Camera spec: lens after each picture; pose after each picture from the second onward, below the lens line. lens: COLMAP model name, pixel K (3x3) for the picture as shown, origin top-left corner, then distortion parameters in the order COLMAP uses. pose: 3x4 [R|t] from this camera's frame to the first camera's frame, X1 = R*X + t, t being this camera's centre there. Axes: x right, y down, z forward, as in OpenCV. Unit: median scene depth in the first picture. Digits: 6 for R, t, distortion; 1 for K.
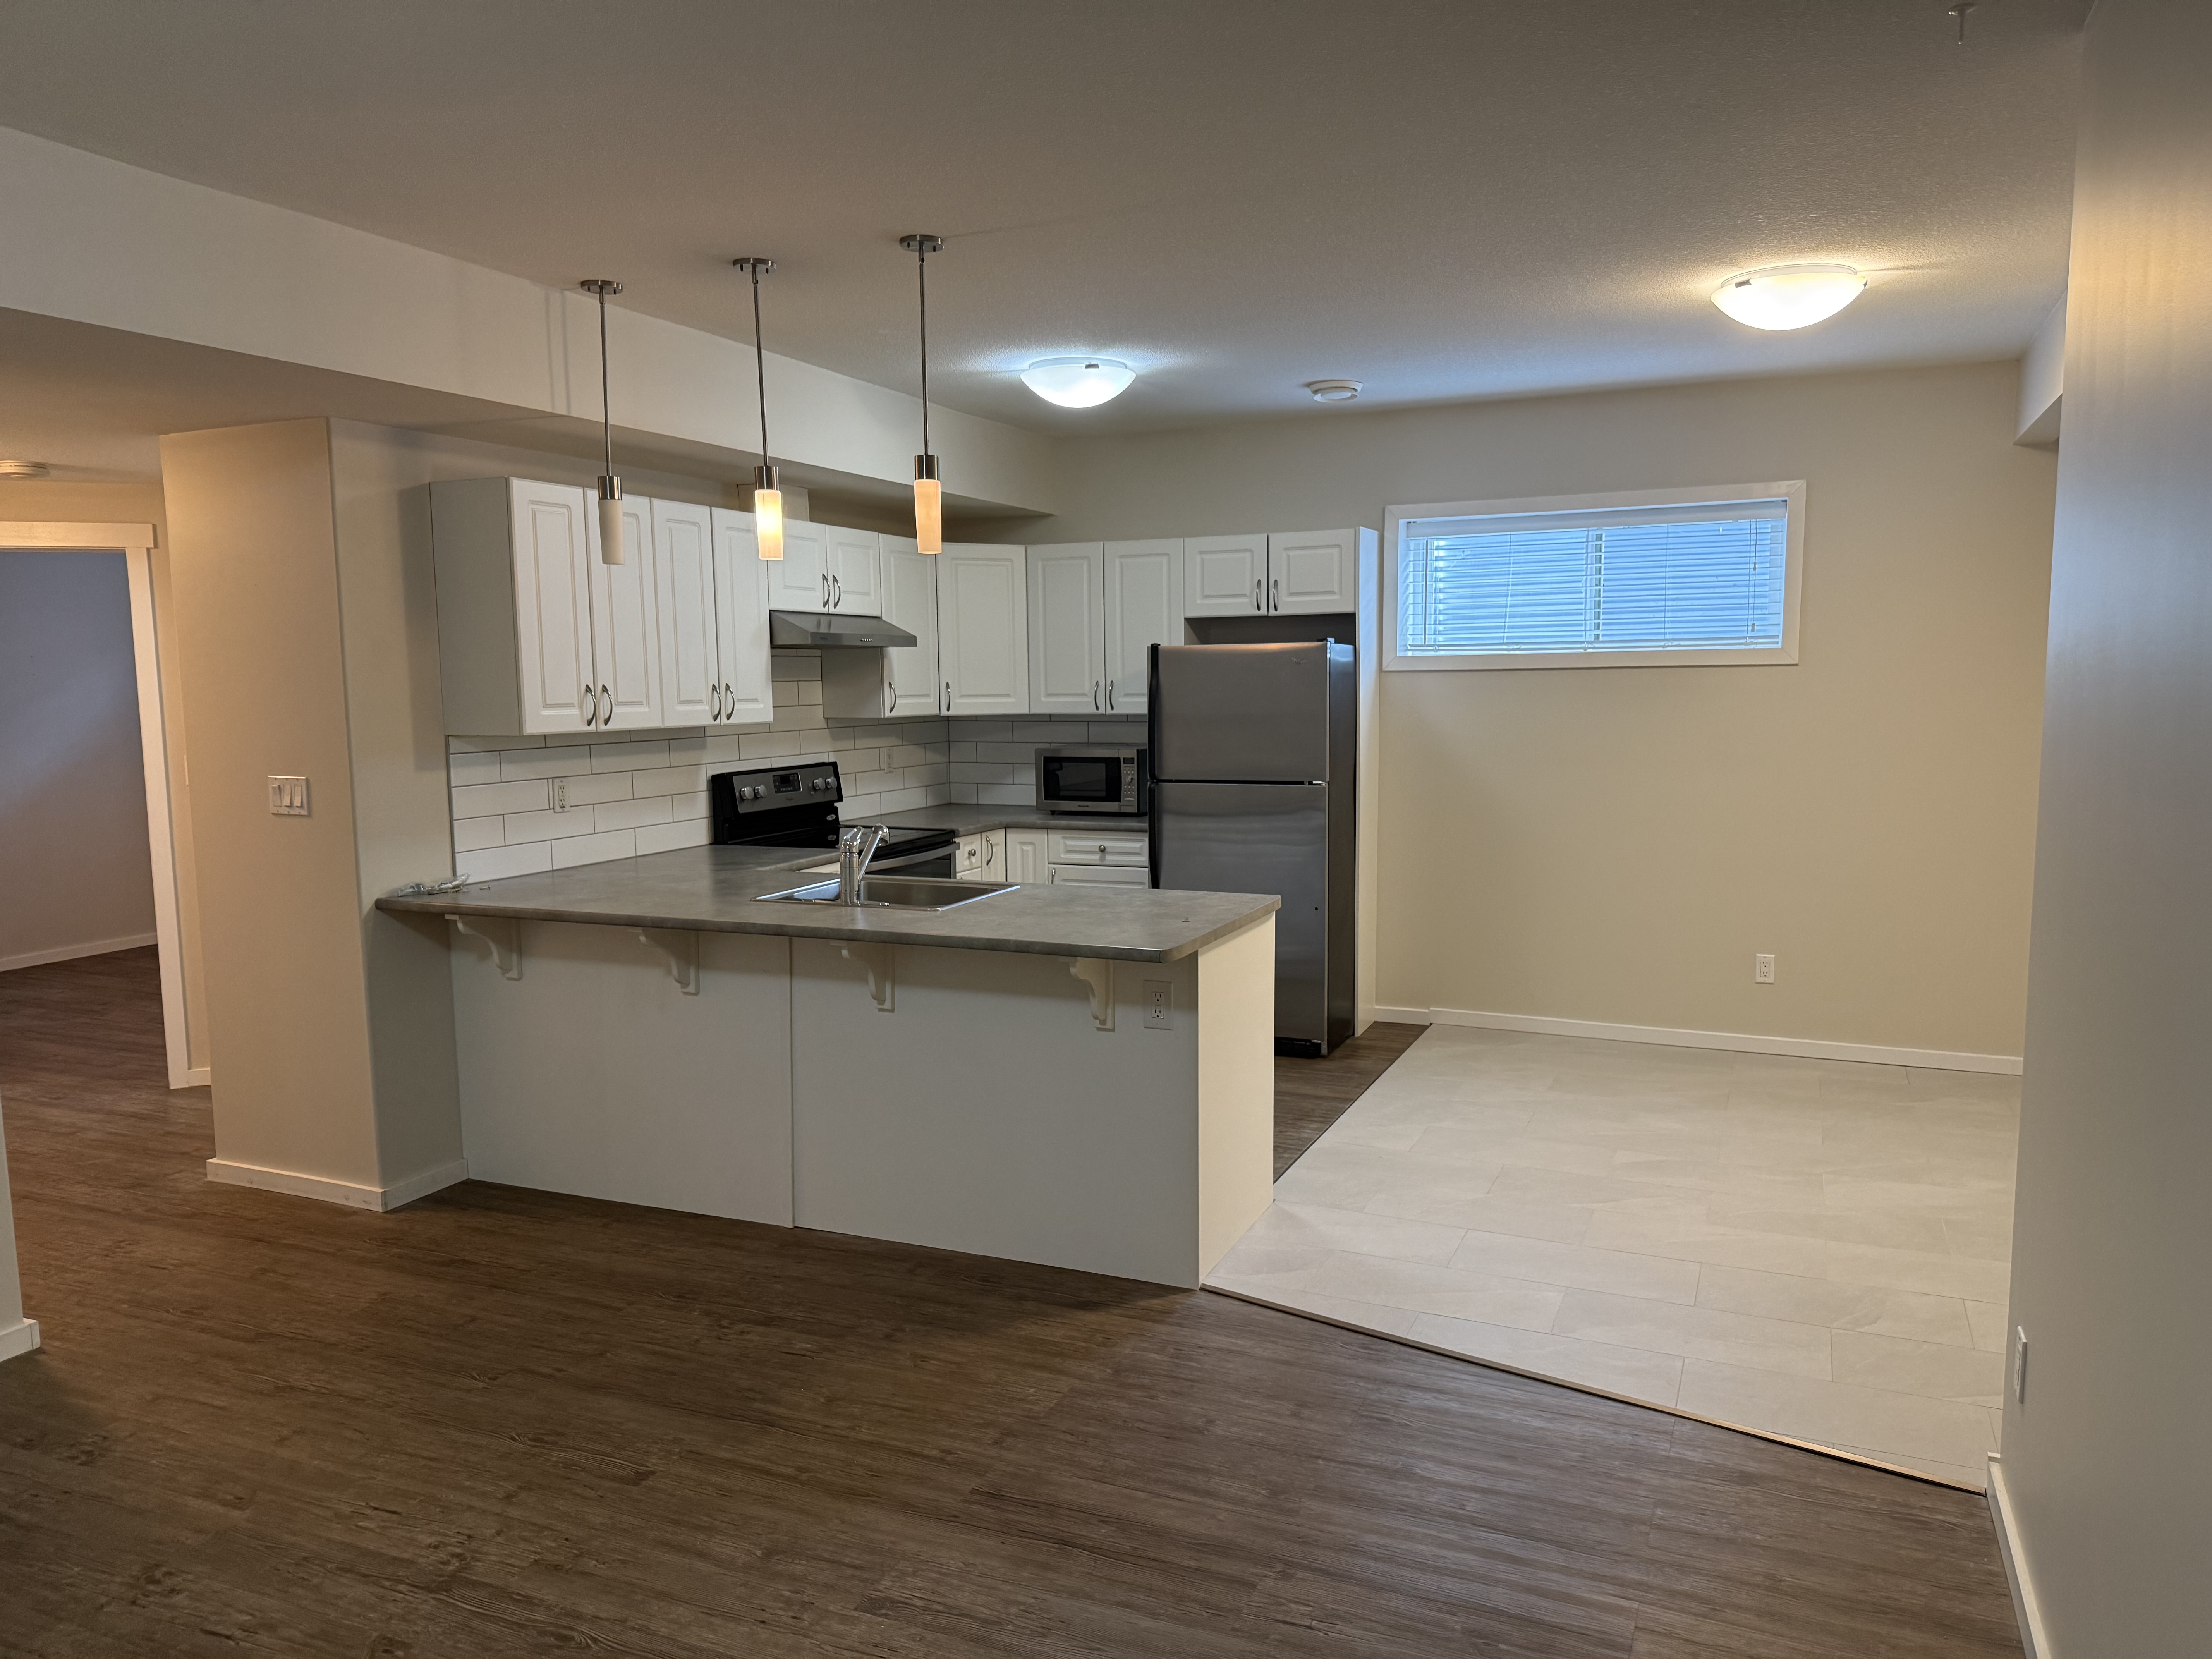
lens RADIAL K [[1549.7, 0, 1117.1], [0, 1549.7, 844.2], [0, 0, 1]] dist [0.049276, -0.058009]
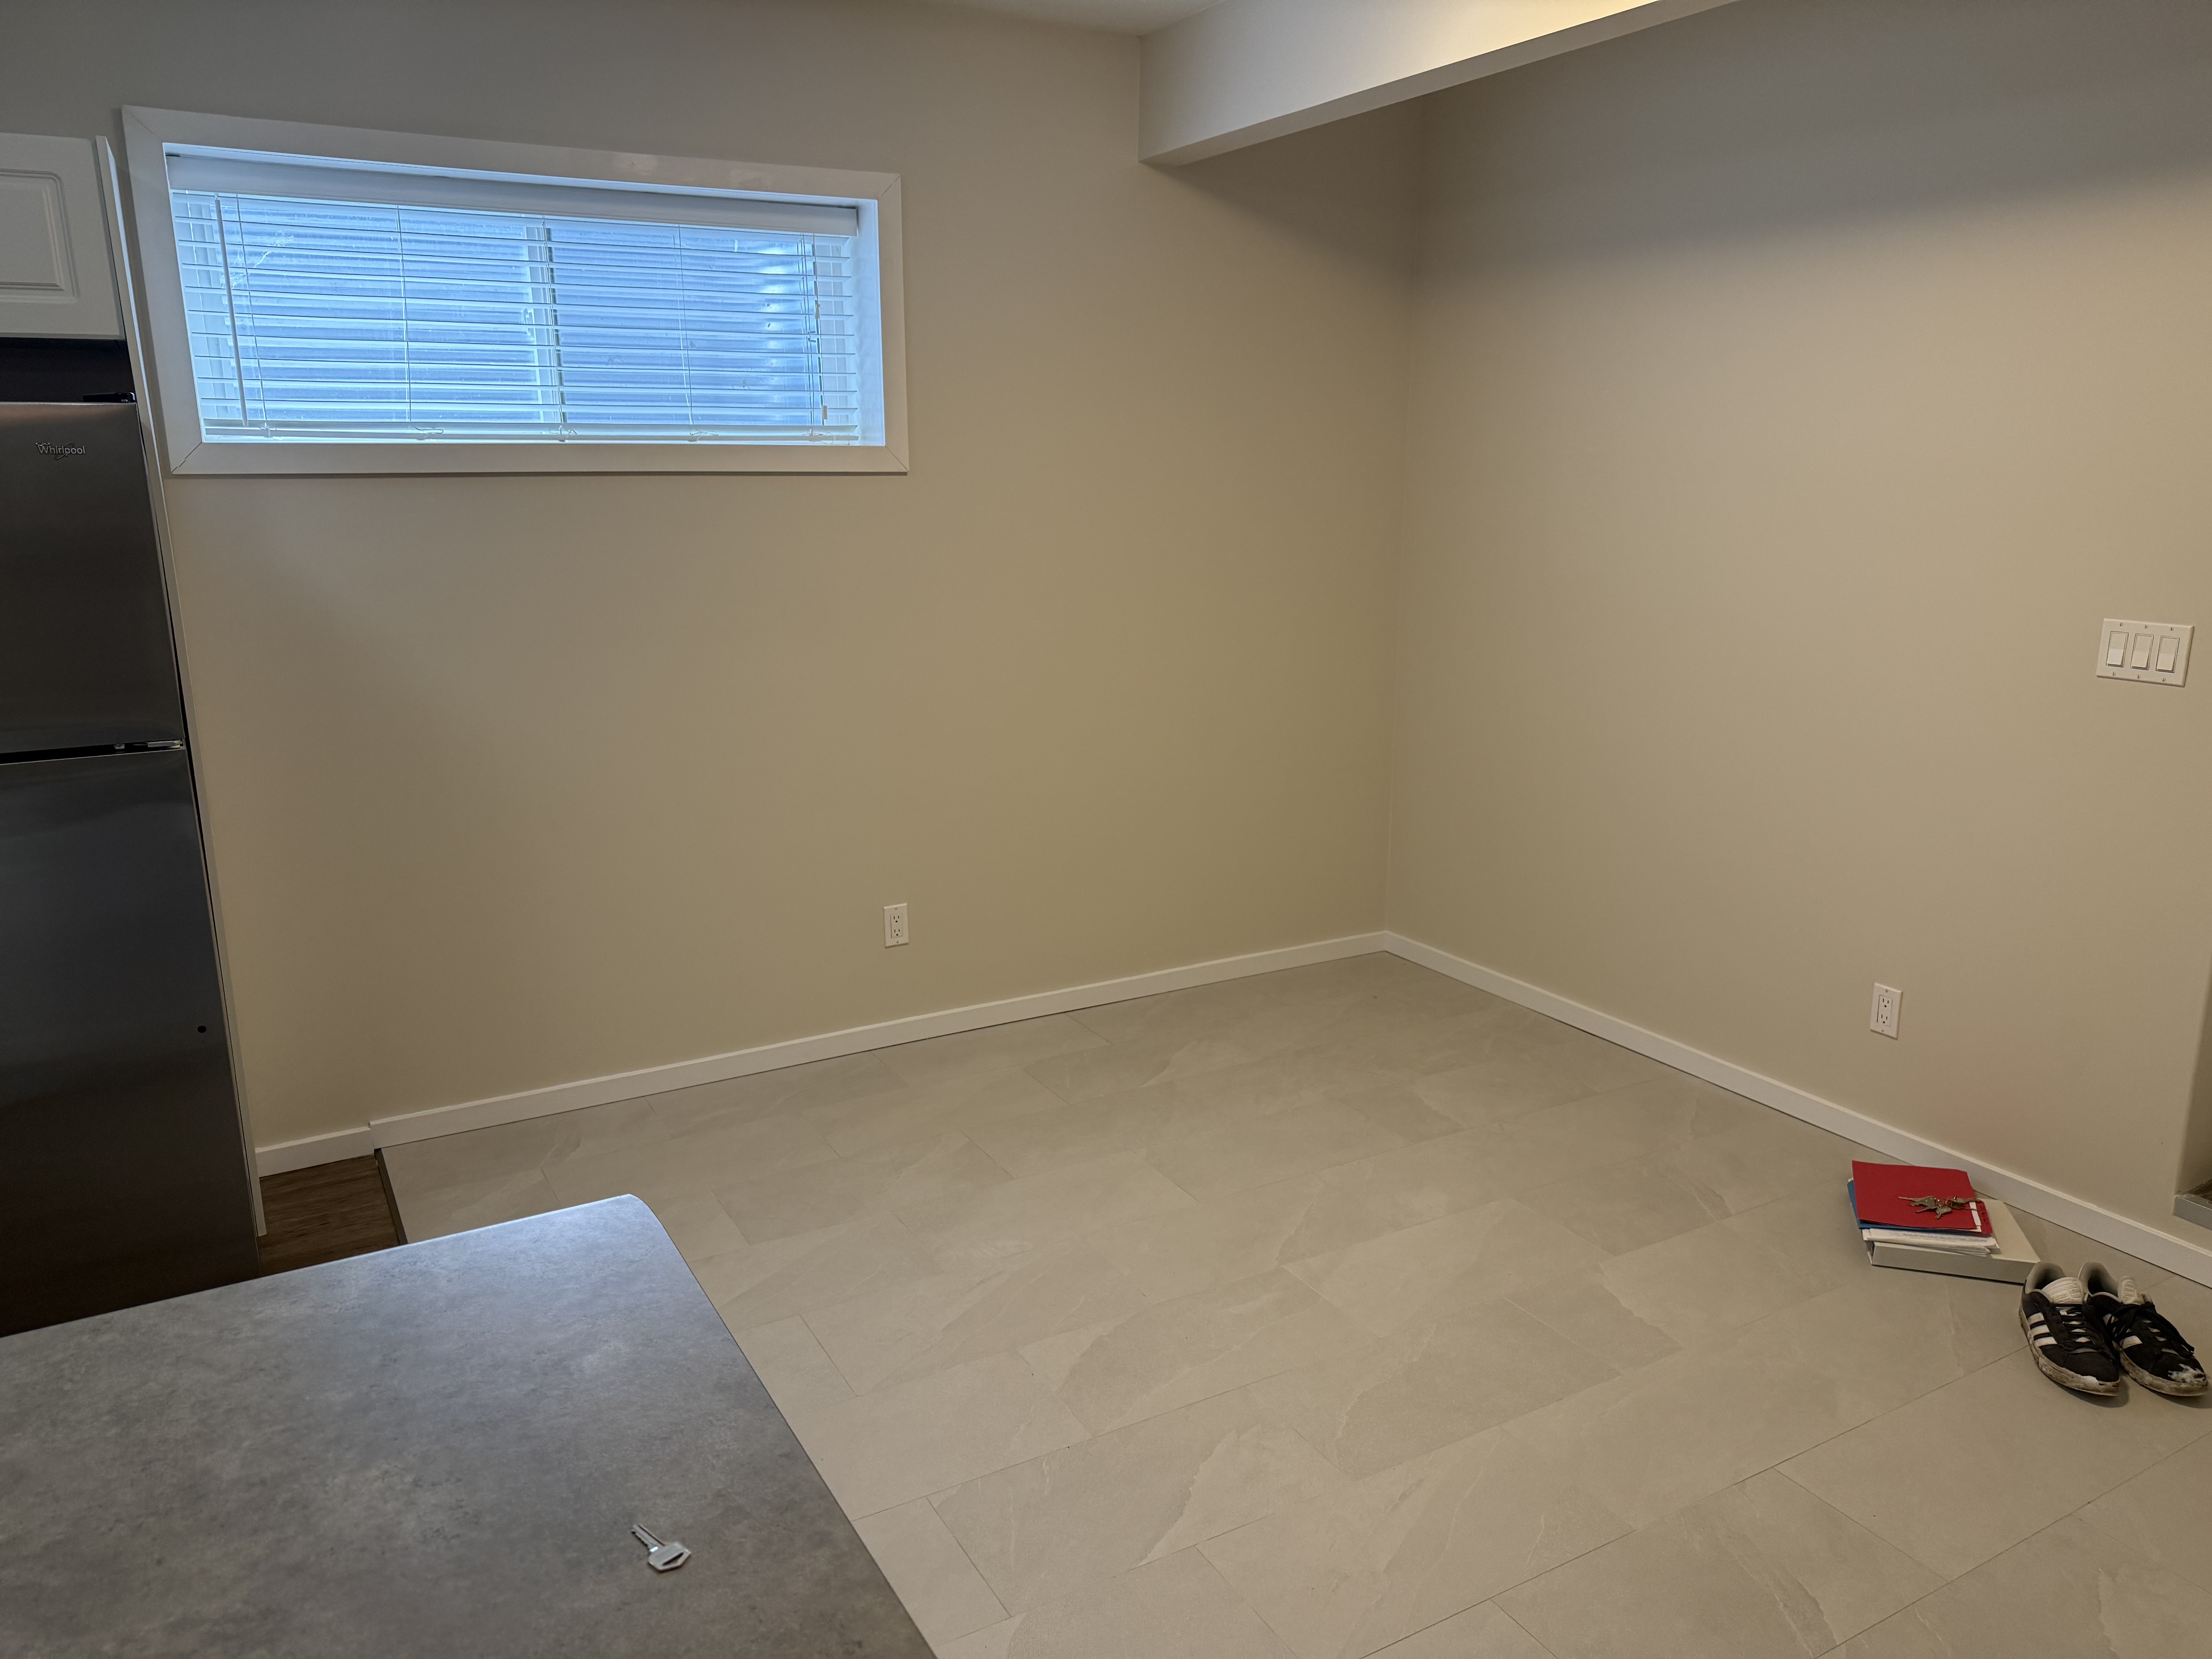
lens RADIAL K [[1549.7, 0, 1105.2], [0, 1549.7, 832.4], [0, 0, 1]] dist [0.049276, -0.058009]
pose [[0.594311, -0.178875, 0.784090, -0.062445], [0.087519, 0.983546, 0.158041, -0.067127], [-0.799459, -0.025302, 0.600188, 0.592382]]
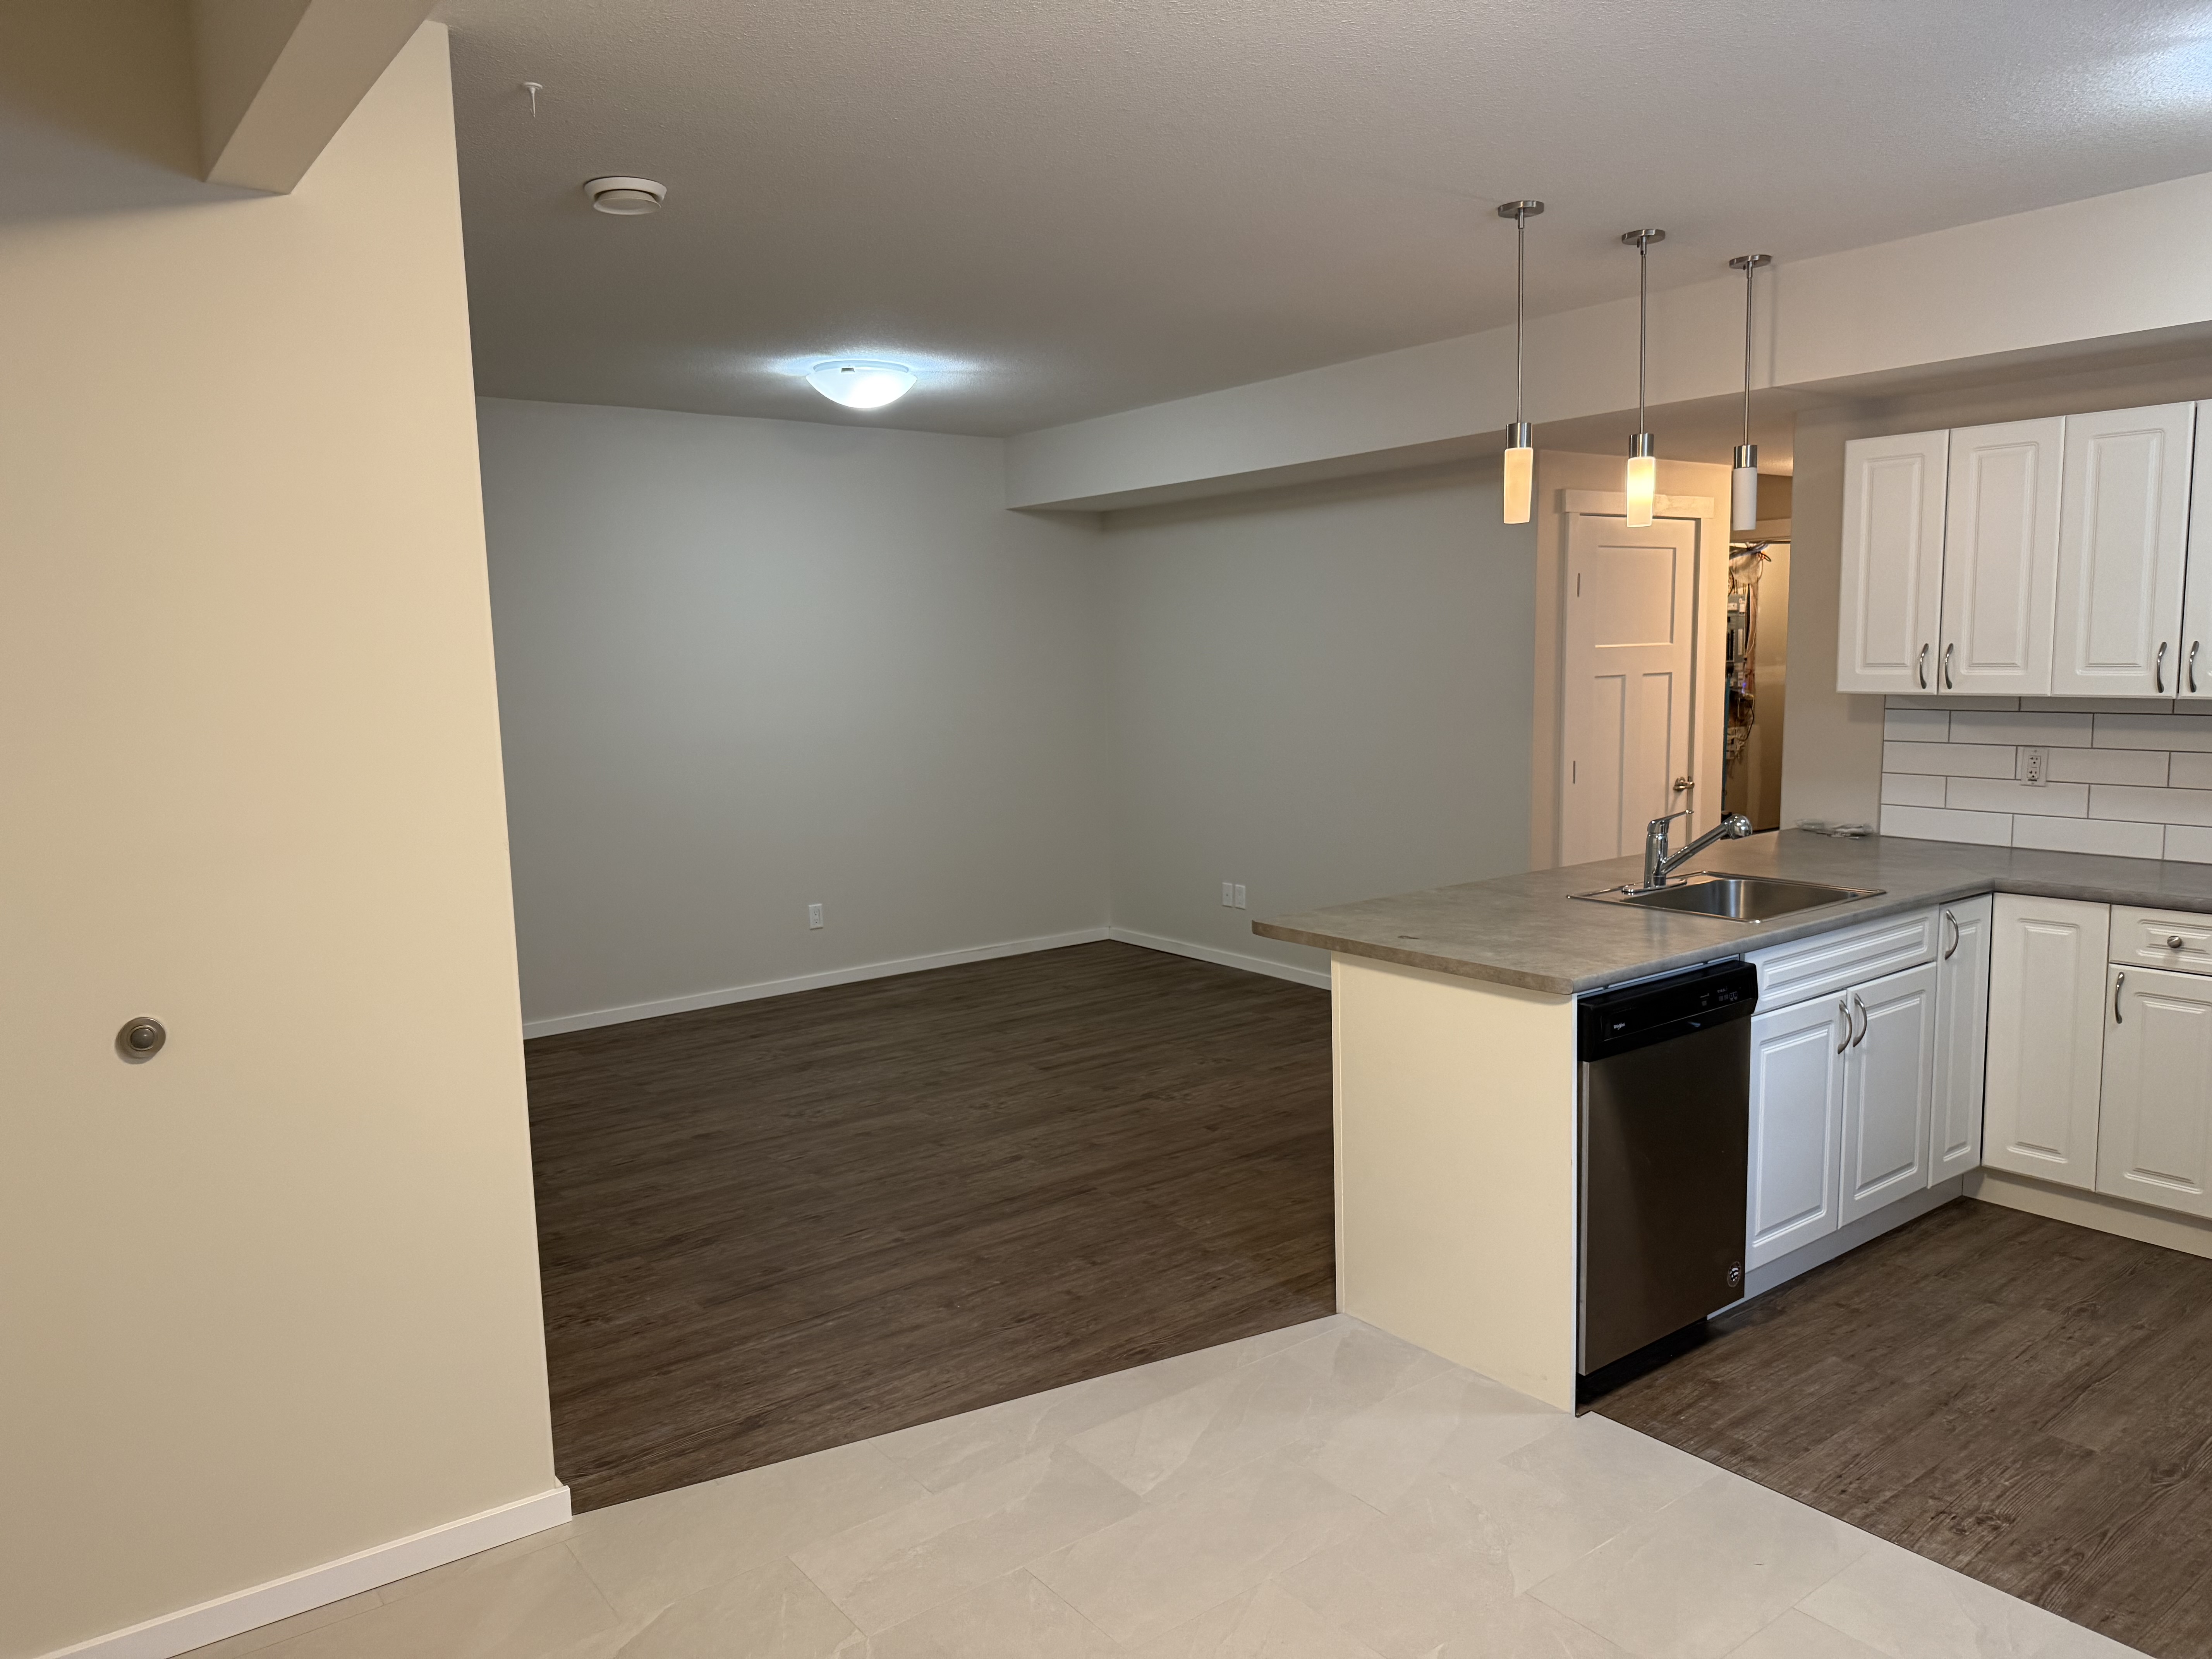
lens RADIAL K [[1549.7, 0, 1104.3], [0, 1549.7, 841.4], [0, 0, 1]] dist [0.049276, -0.058009]
pose [[-0.497129, 0.129216, -0.858001, 0.644513], [-0.071817, 0.979328, 0.189099, -0.114825], [0.864699, 0.155625, -0.477573, 0.930292]]
